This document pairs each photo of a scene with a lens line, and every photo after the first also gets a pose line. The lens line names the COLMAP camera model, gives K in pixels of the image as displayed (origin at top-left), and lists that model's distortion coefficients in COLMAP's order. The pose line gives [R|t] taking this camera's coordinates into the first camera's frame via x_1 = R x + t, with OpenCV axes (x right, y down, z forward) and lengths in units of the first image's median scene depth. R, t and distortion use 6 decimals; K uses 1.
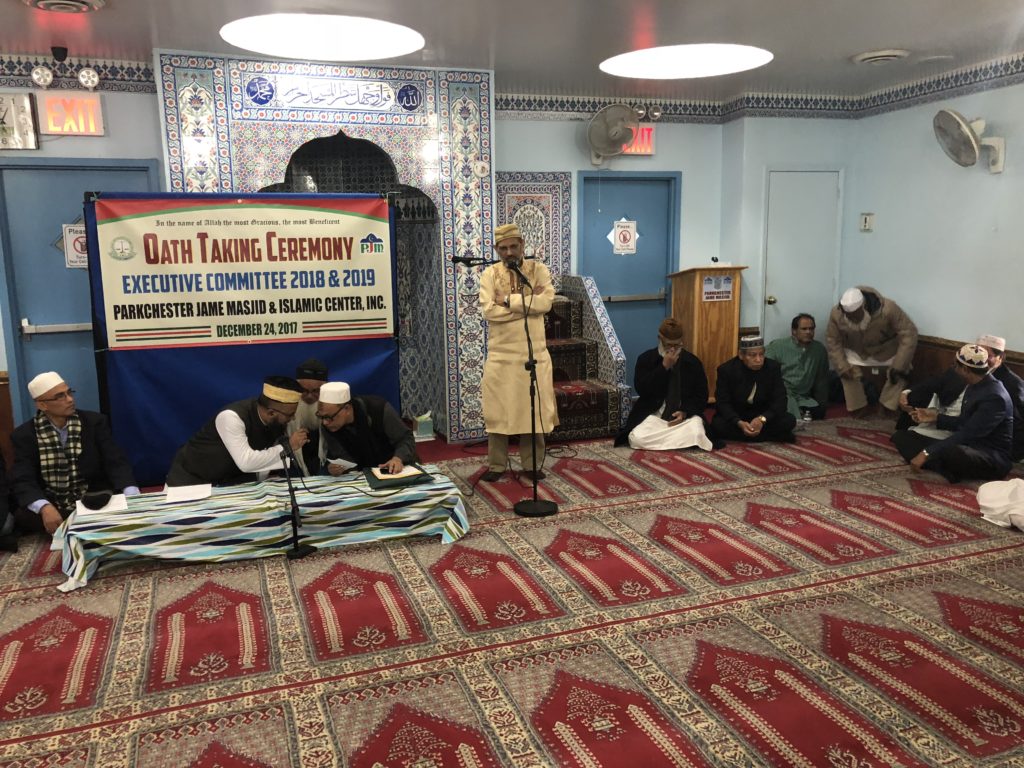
lens RADIAL K [[845.1, 0, 512.0], [0, 845.1, 384.0], [0, 0, 1]] dist [0.023545, -0.000139]
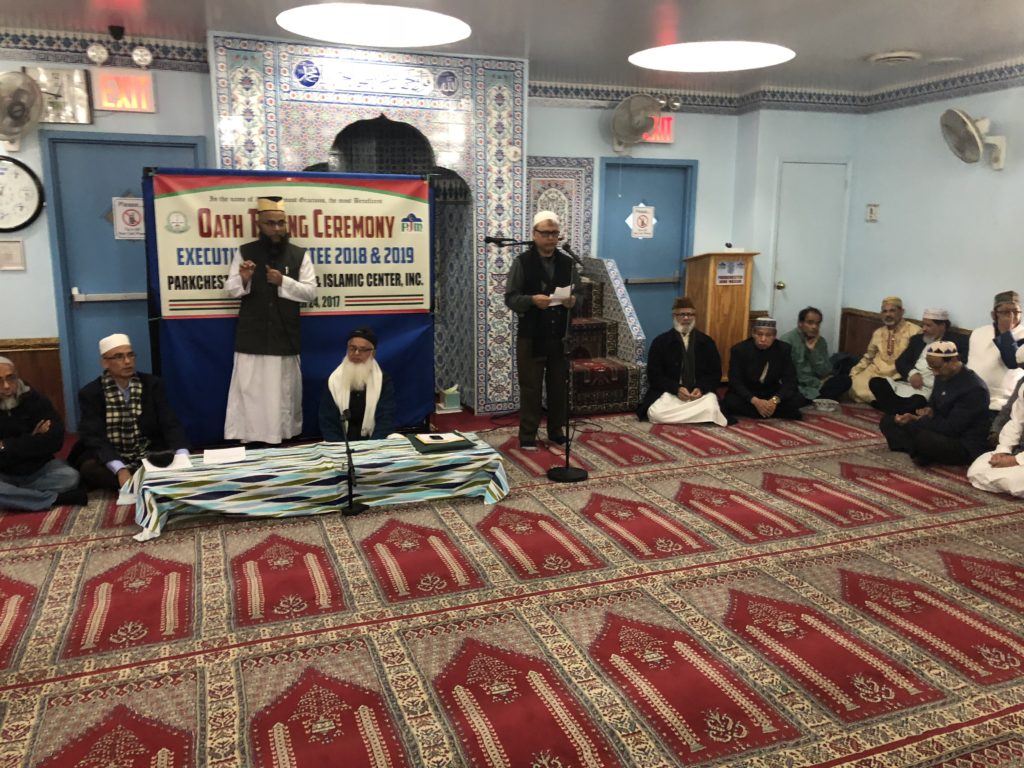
lens RADIAL K [[842.4, 0, 524.1], [0, 842.4, 383.0], [0, 0, 1]] dist [0.026753, -0.003572]
pose [[0.999476, 0.018004, 0.026898, -0.053383], [-0.018547, 0.999626, 0.020091, 0.009788], [-0.026526, -0.020579, 0.999436, -0.058039]]
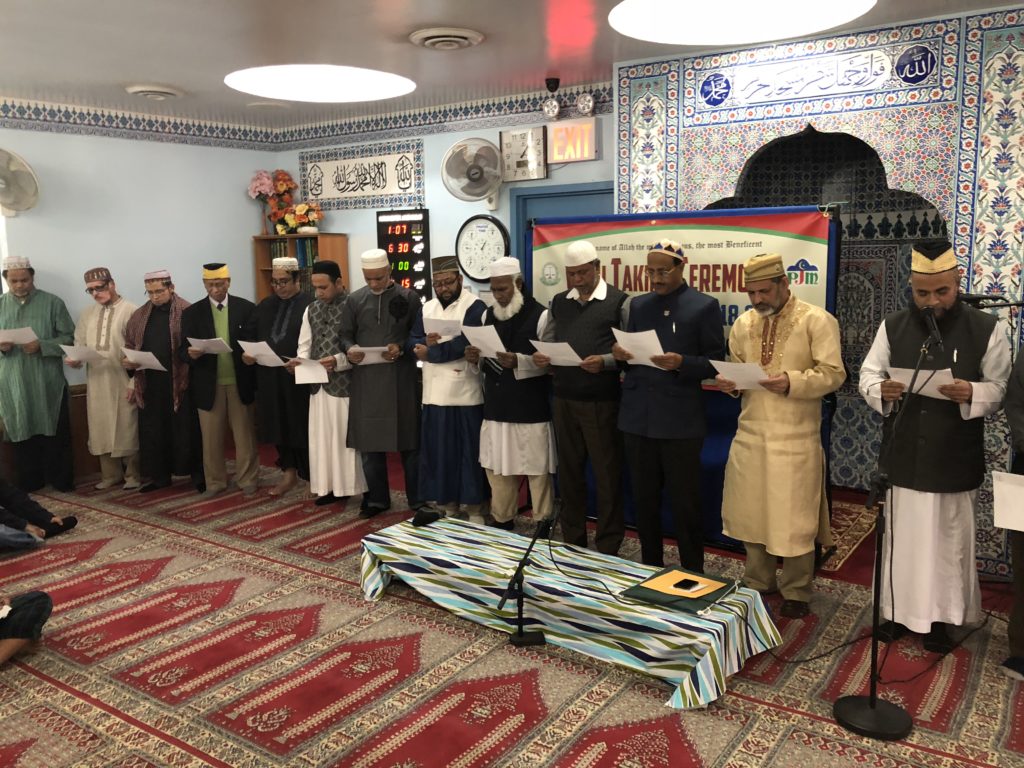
lens RADIAL K [[837.6, 0, 515.8], [0, 837.6, 379.8], [0, 0, 1]] dist [0.051528, -0.073704]
pose [[0.580290, 0.126256, -0.804564, 0.309341], [-0.142694, 0.988390, 0.052185, -0.078986], [0.801812, 0.084524, 0.591569, 0.384930]]
